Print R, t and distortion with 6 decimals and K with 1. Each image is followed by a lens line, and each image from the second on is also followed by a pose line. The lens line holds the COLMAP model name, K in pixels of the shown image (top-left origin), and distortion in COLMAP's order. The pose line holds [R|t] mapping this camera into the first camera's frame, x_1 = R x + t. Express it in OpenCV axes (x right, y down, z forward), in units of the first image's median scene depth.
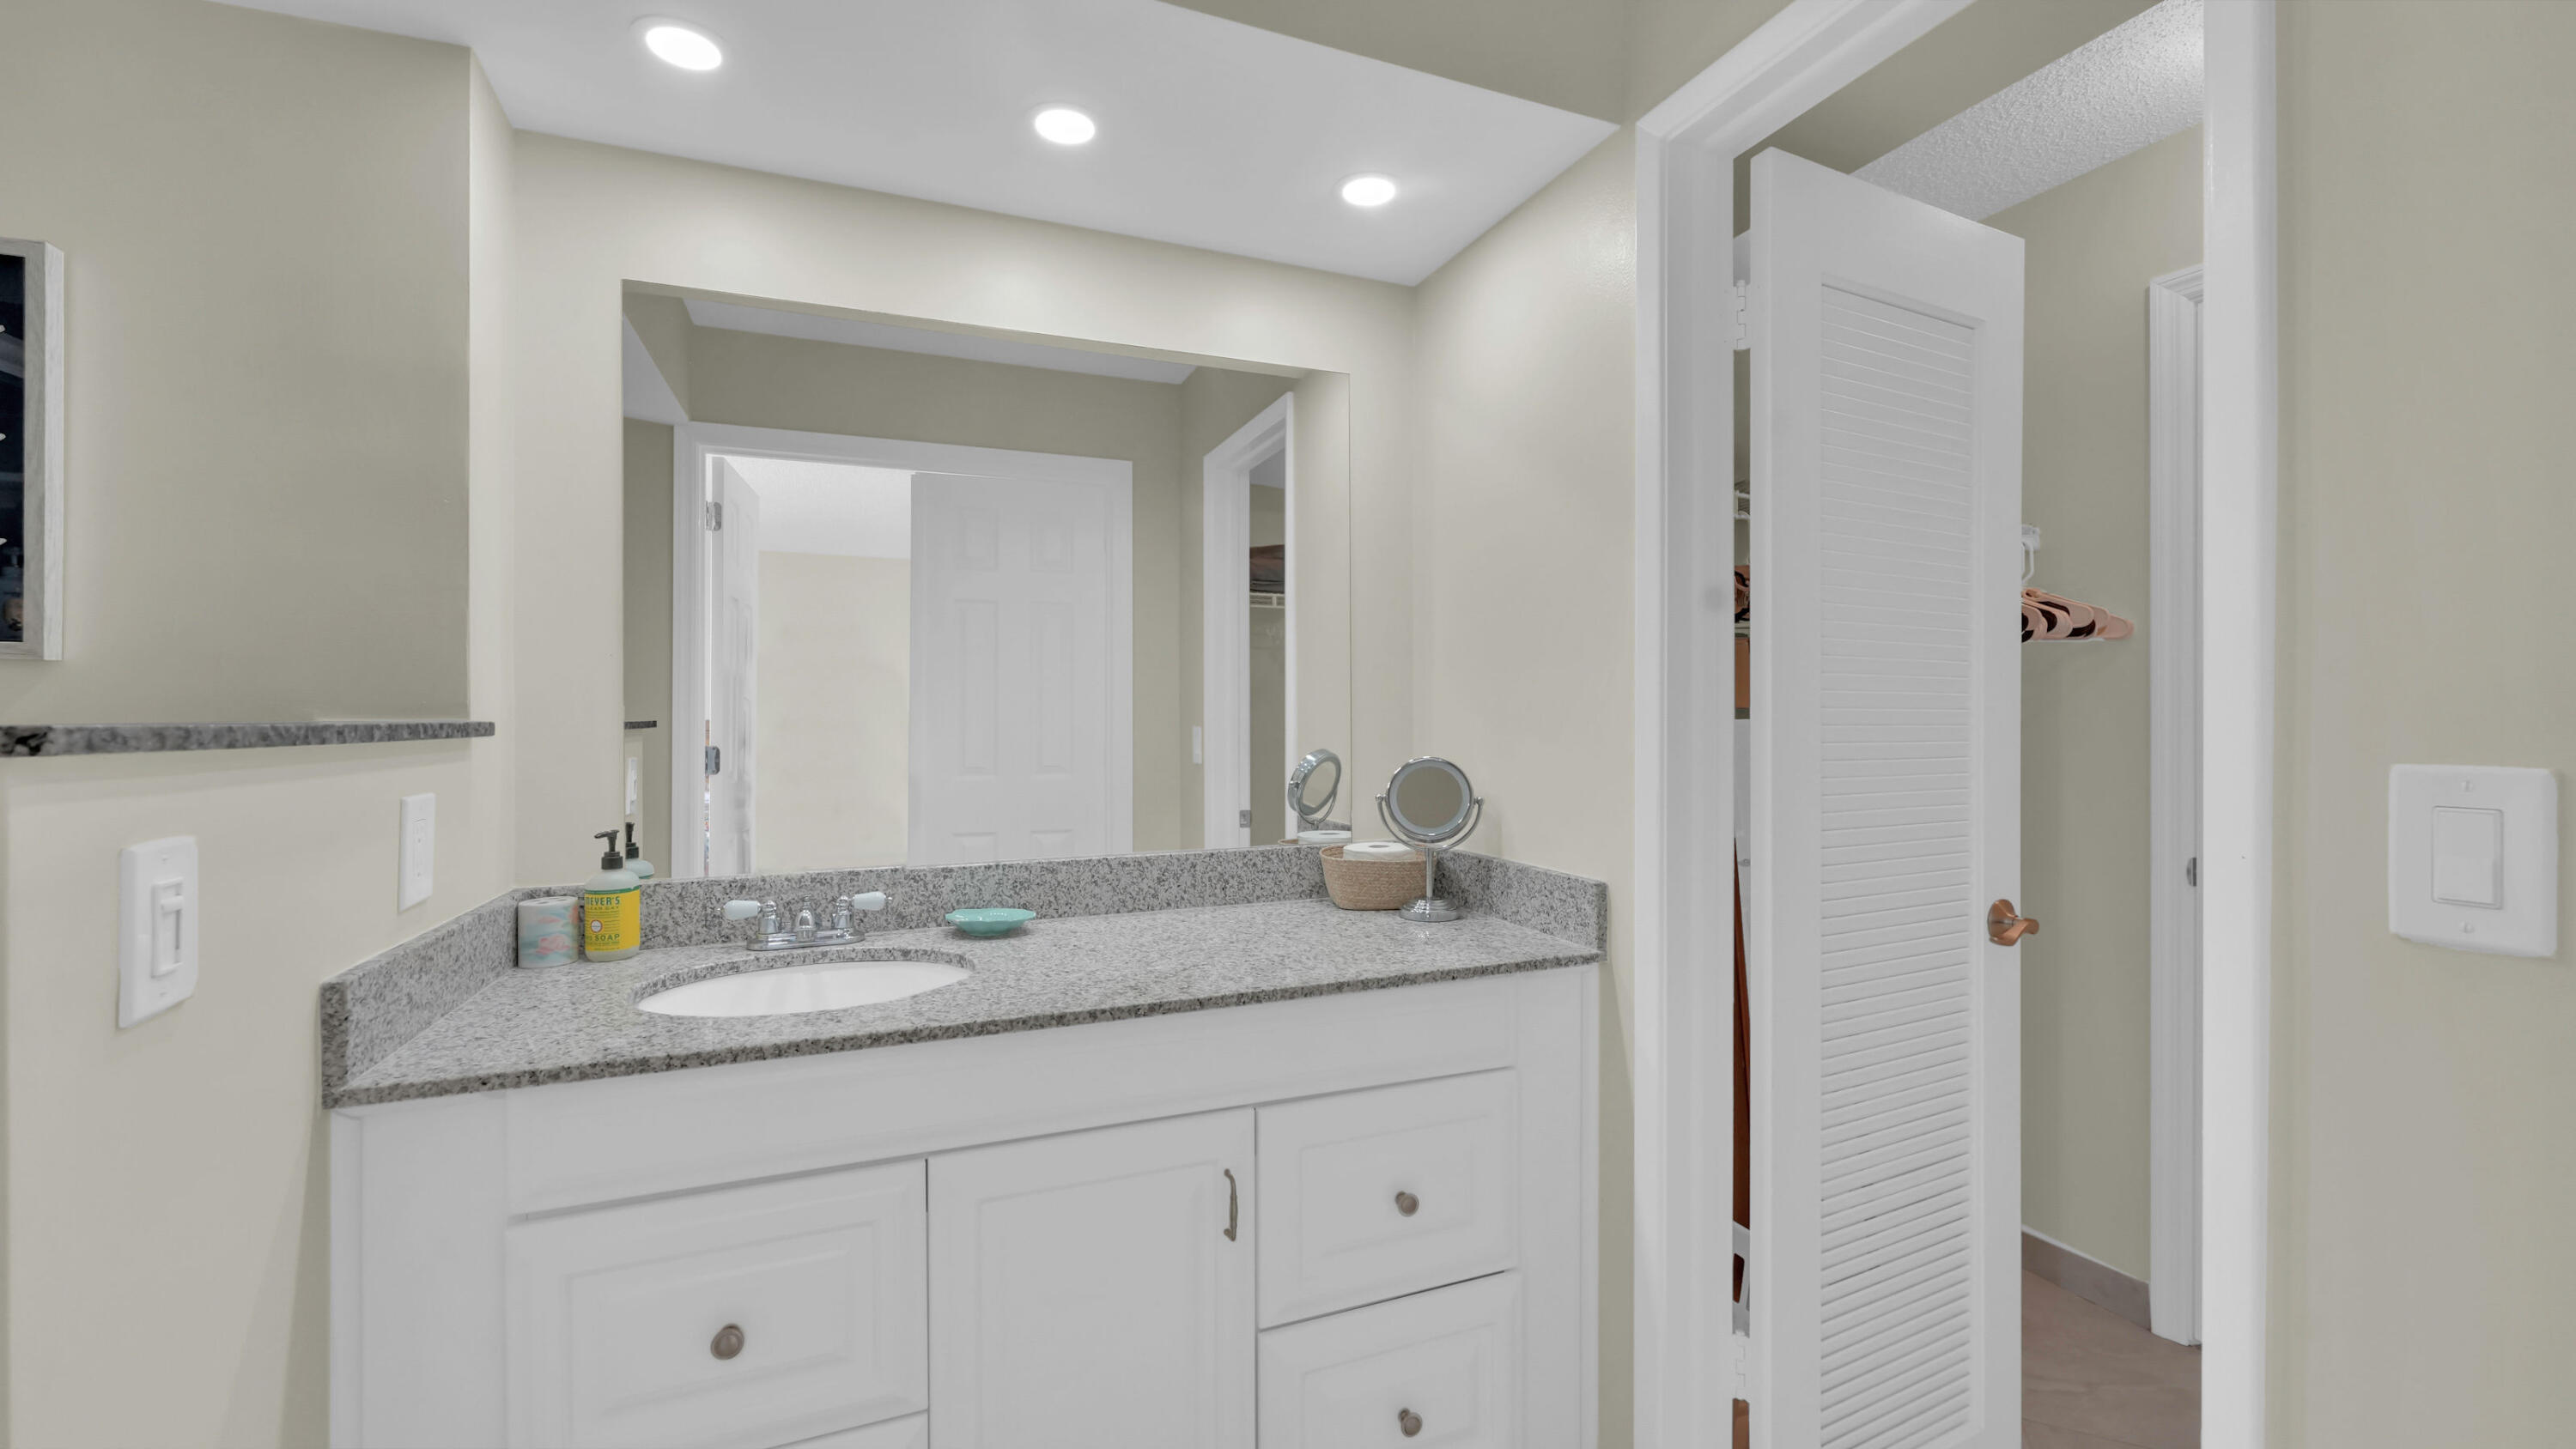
lens RADIAL K [[1047.9, 0, 1298.7], [0, 1047.9, 714.1], [0, 0, 1]] dist [-0.001338, 0.000826]
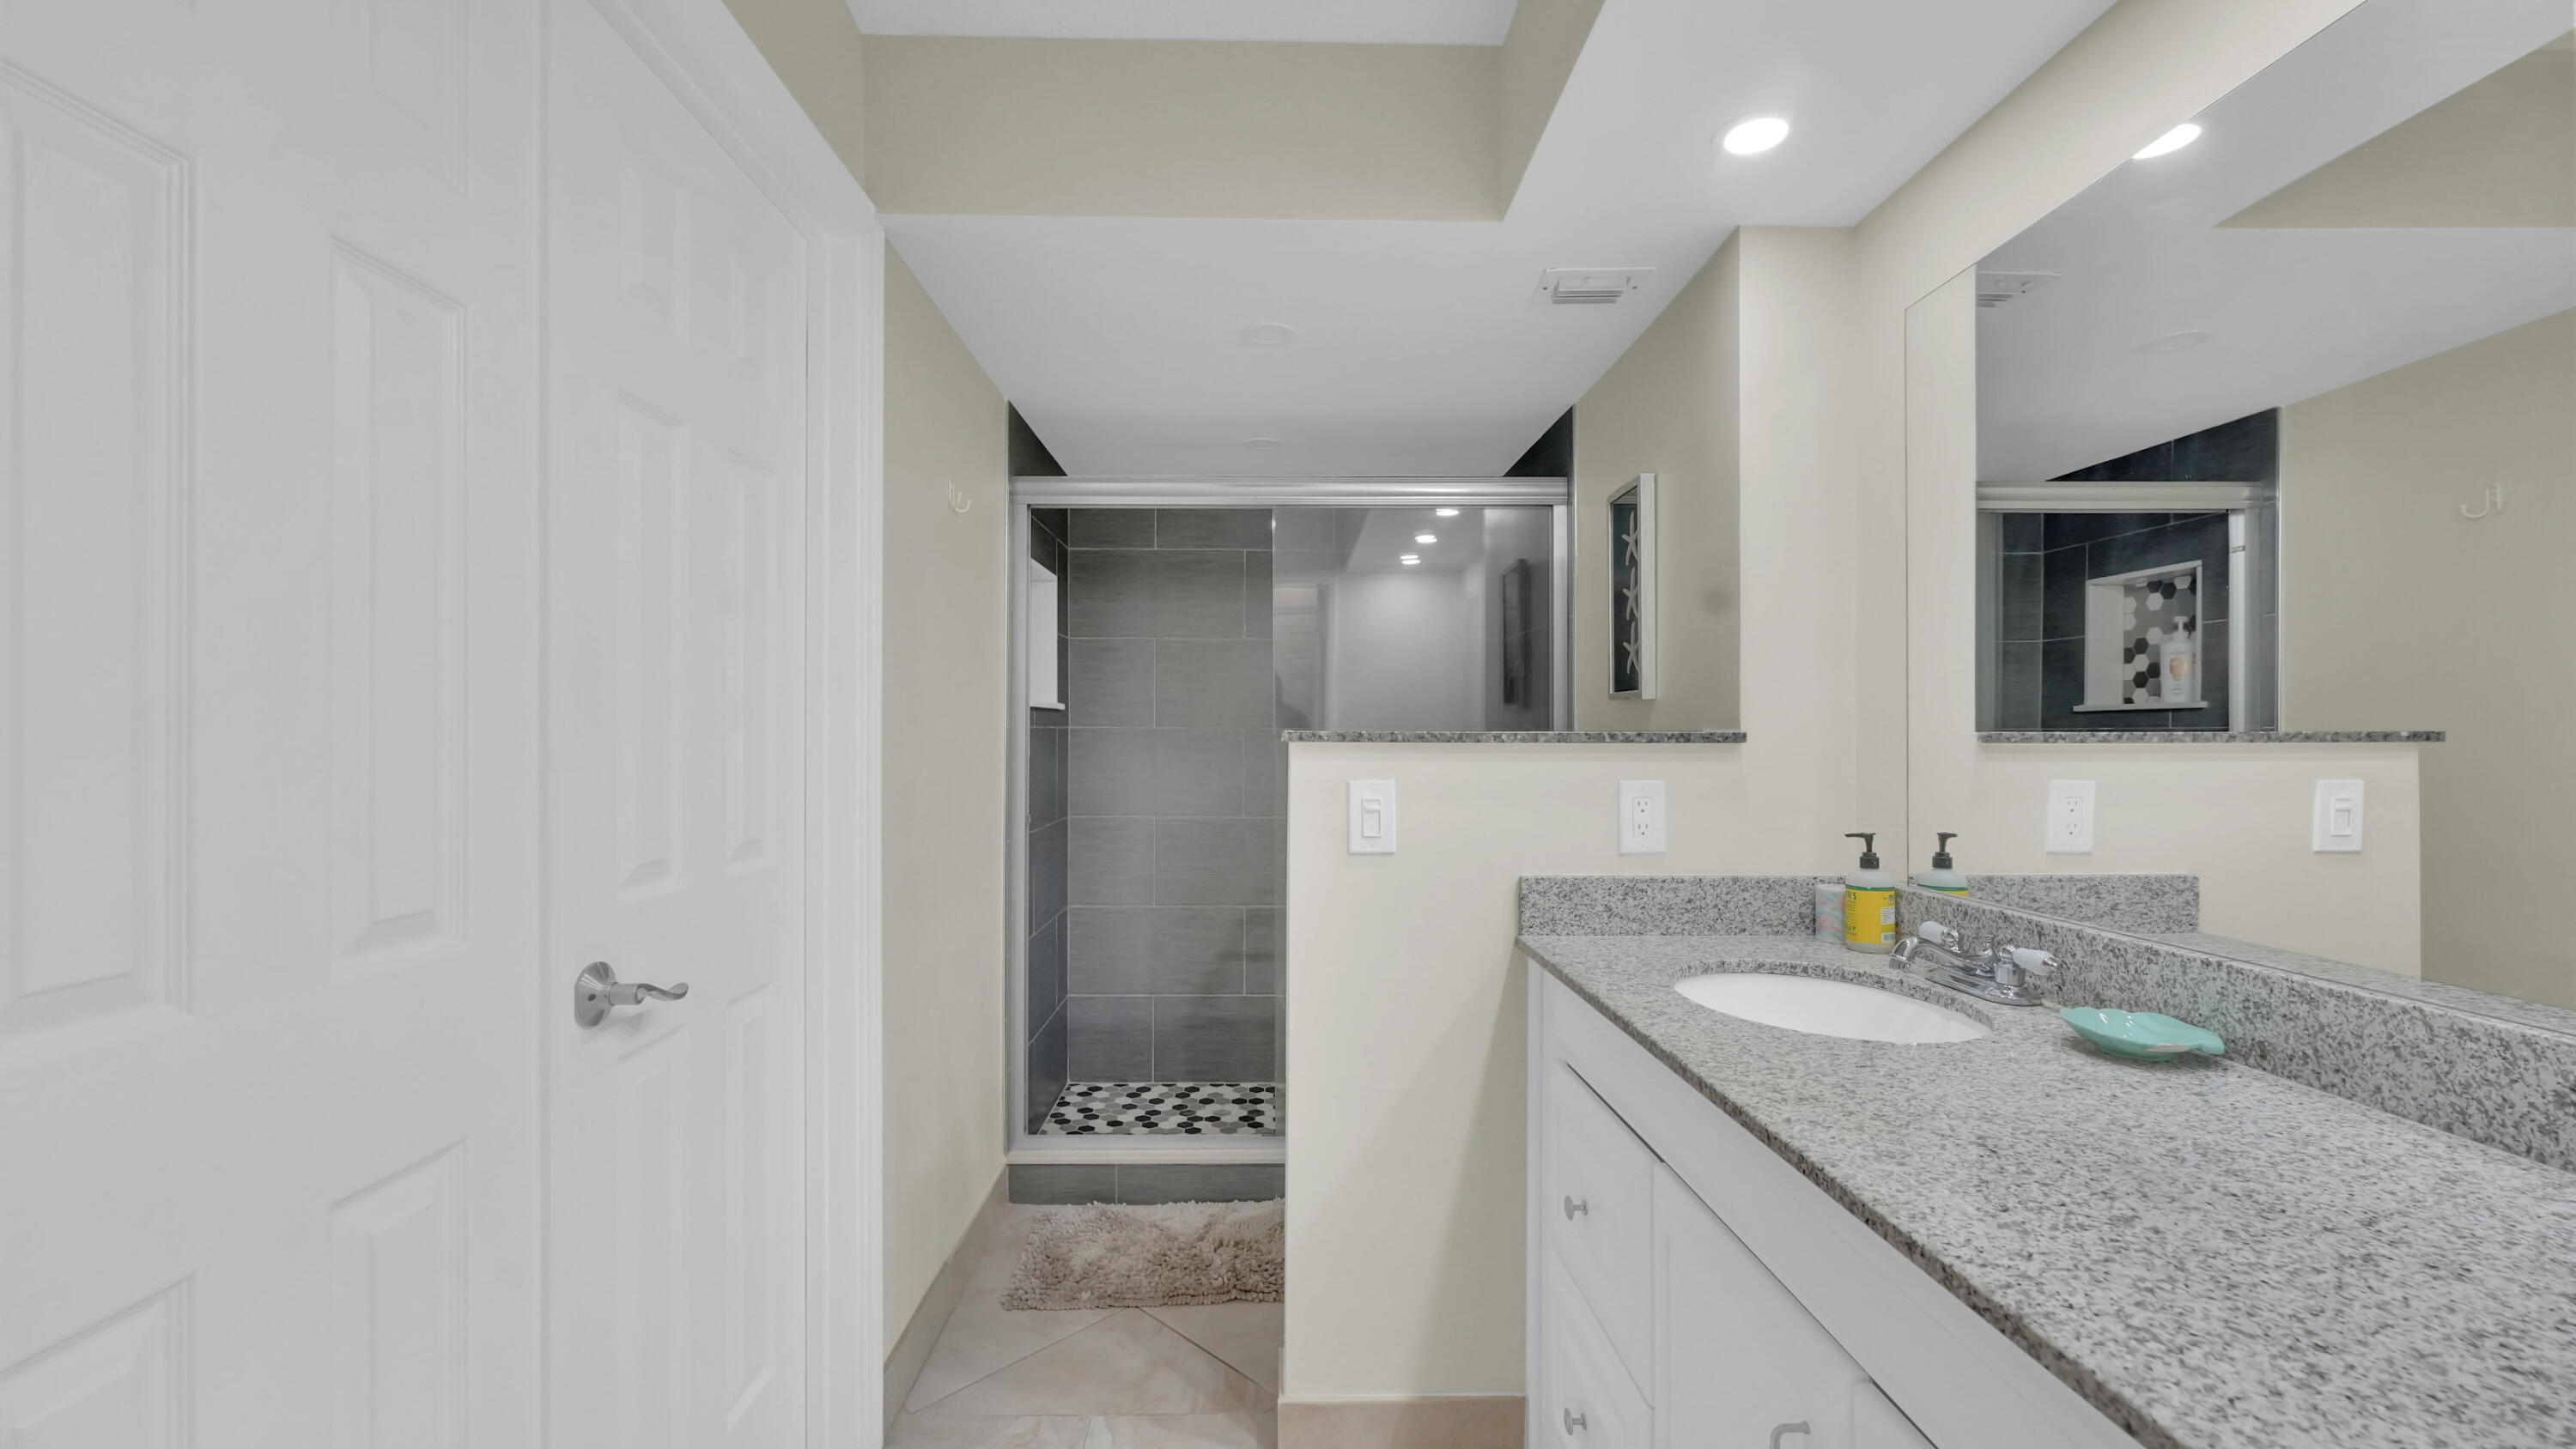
lens RADIAL K [[1047.9, 0, 1283.0], [0, 1047.9, 742.5], [0, 0, 1]] dist [-0.001338, 0.000826]
pose [[-0.374812, 0.003256, -0.927095, 0.578176], [-0.000919, 0.999992, 0.003884, 0.013644], [0.927101, 0.002308, -0.374806, 0.844115]]
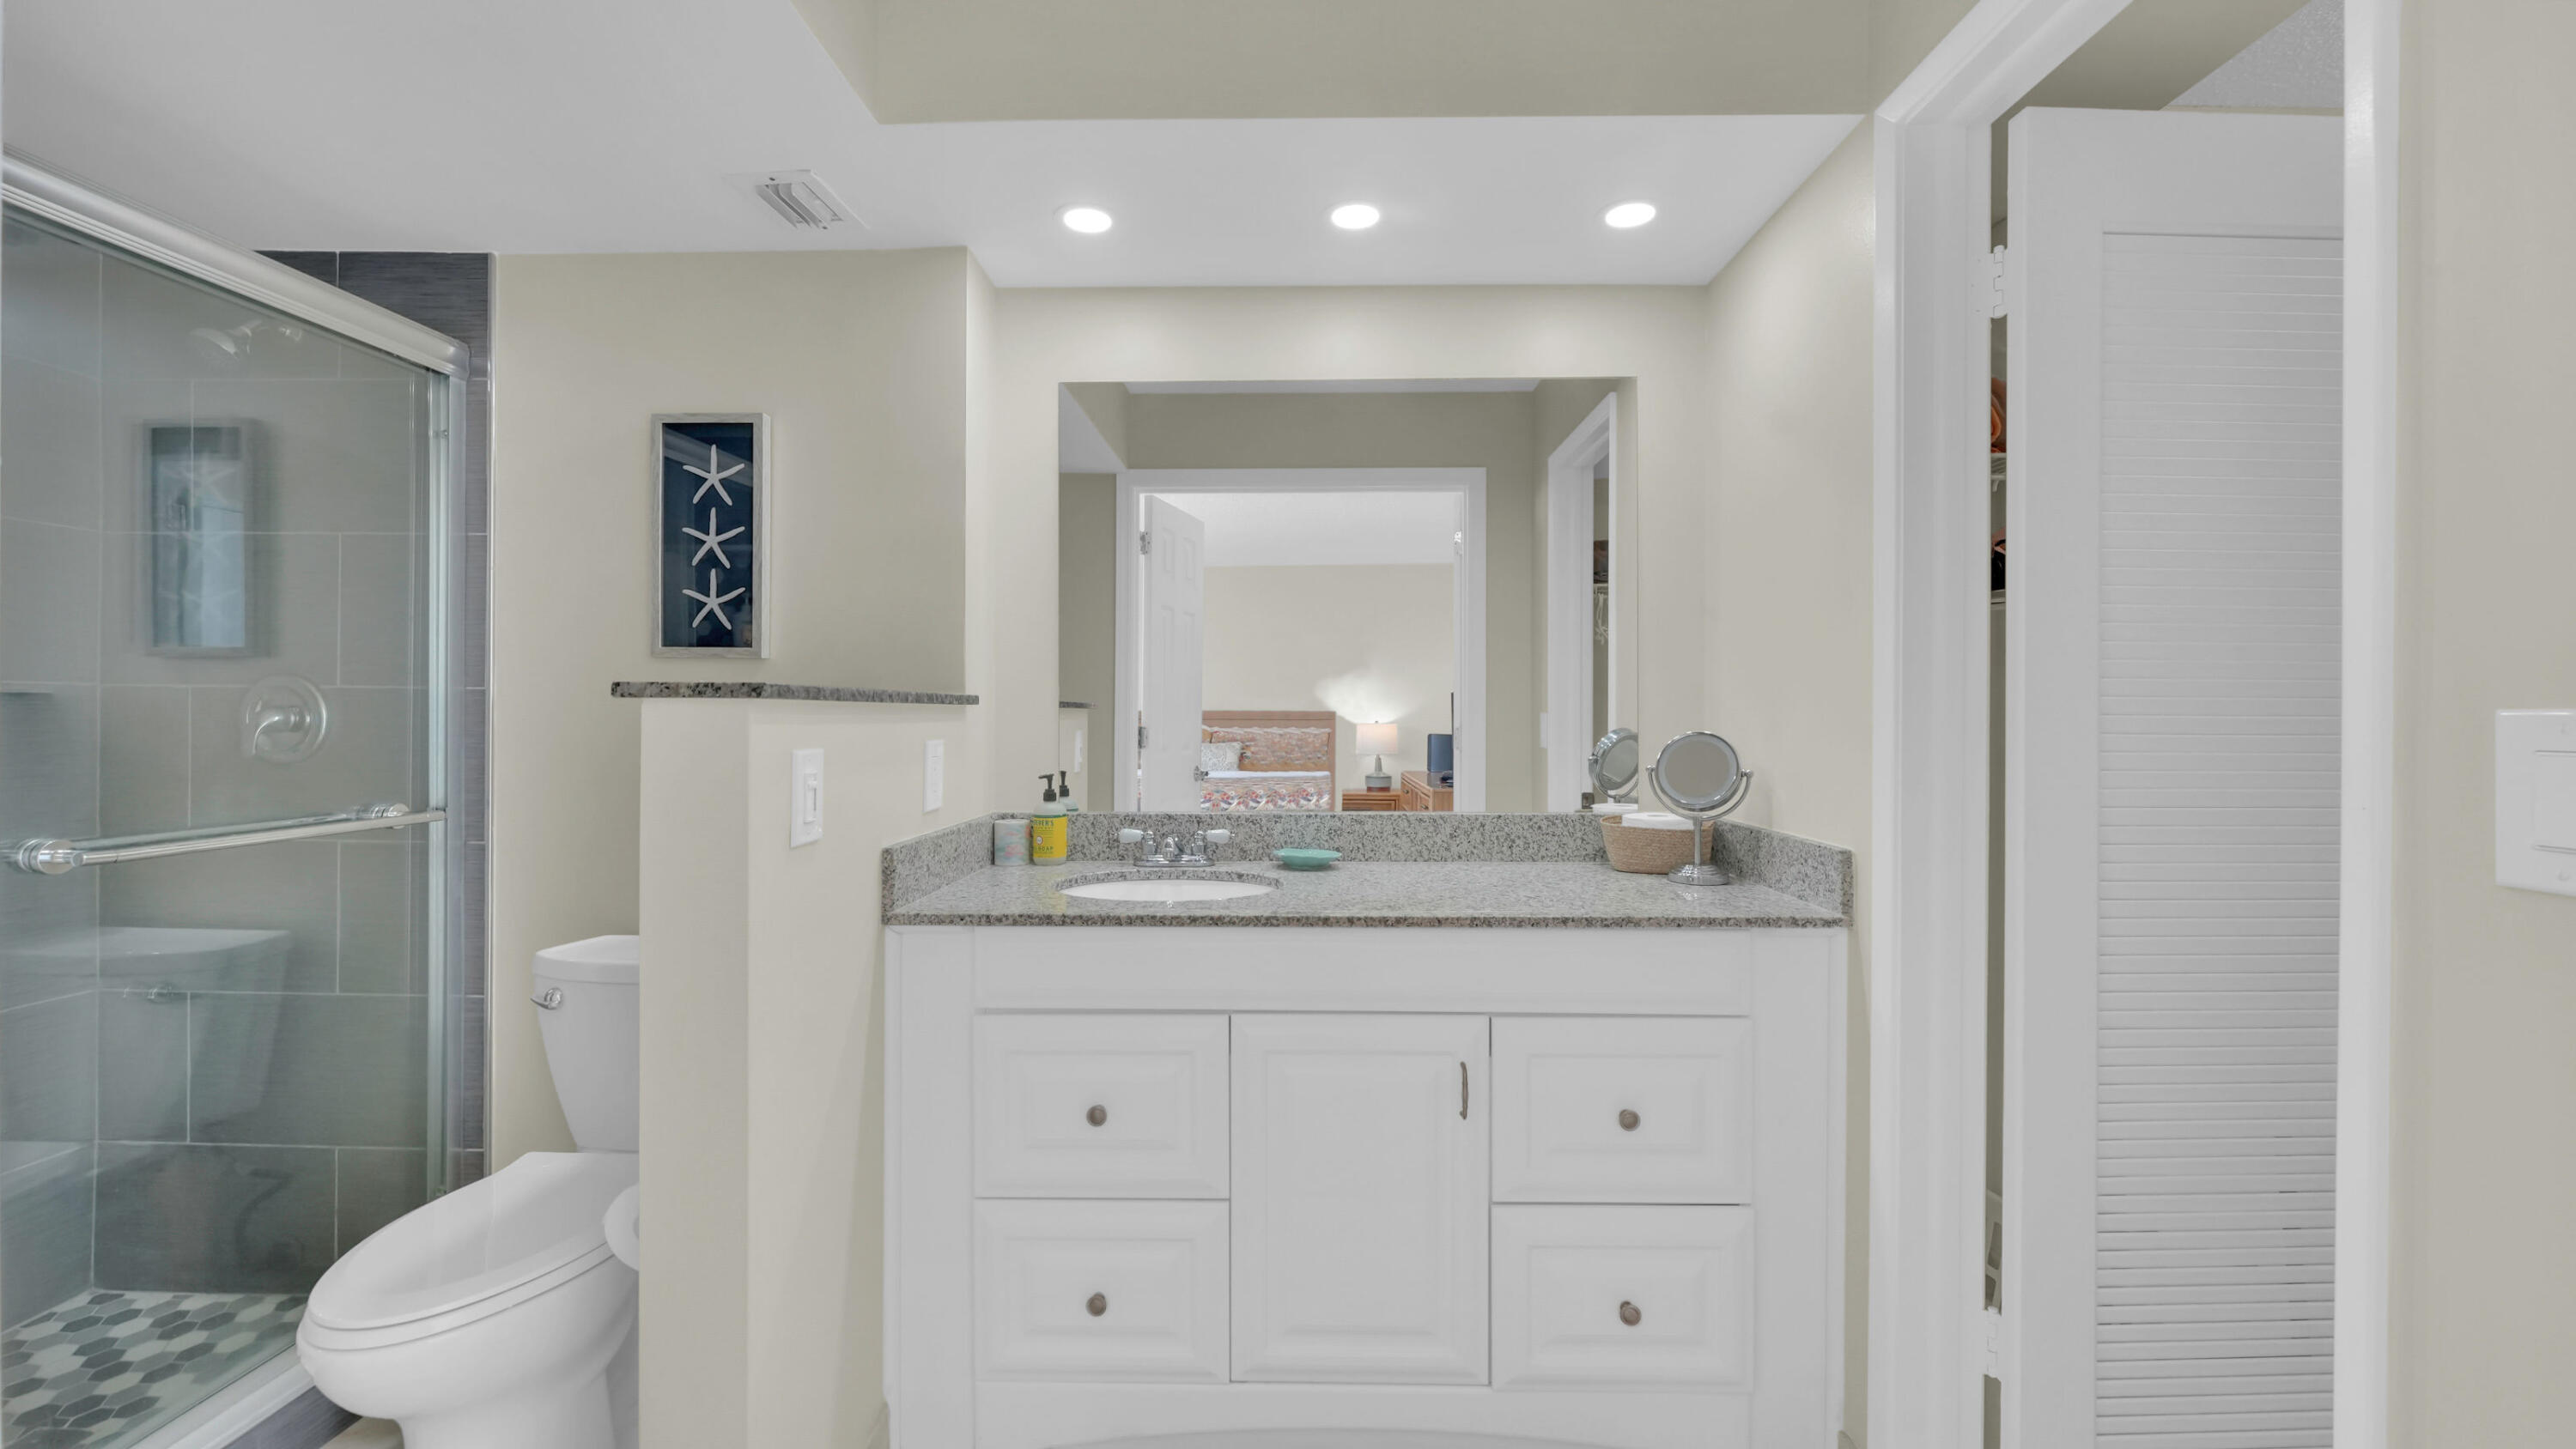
lens RADIAL K [[1047.9, 0, 1293.7], [0, 1047.9, 709.1], [0, 0, 1]] dist [-0.001338, 0.000826]
pose [[0.919388, 0.000236, -0.393351, 0.204193], [-0.001401, 0.999995, -0.002674, 0.026713], [0.393349, 0.003010, 0.919384, -0.172088]]
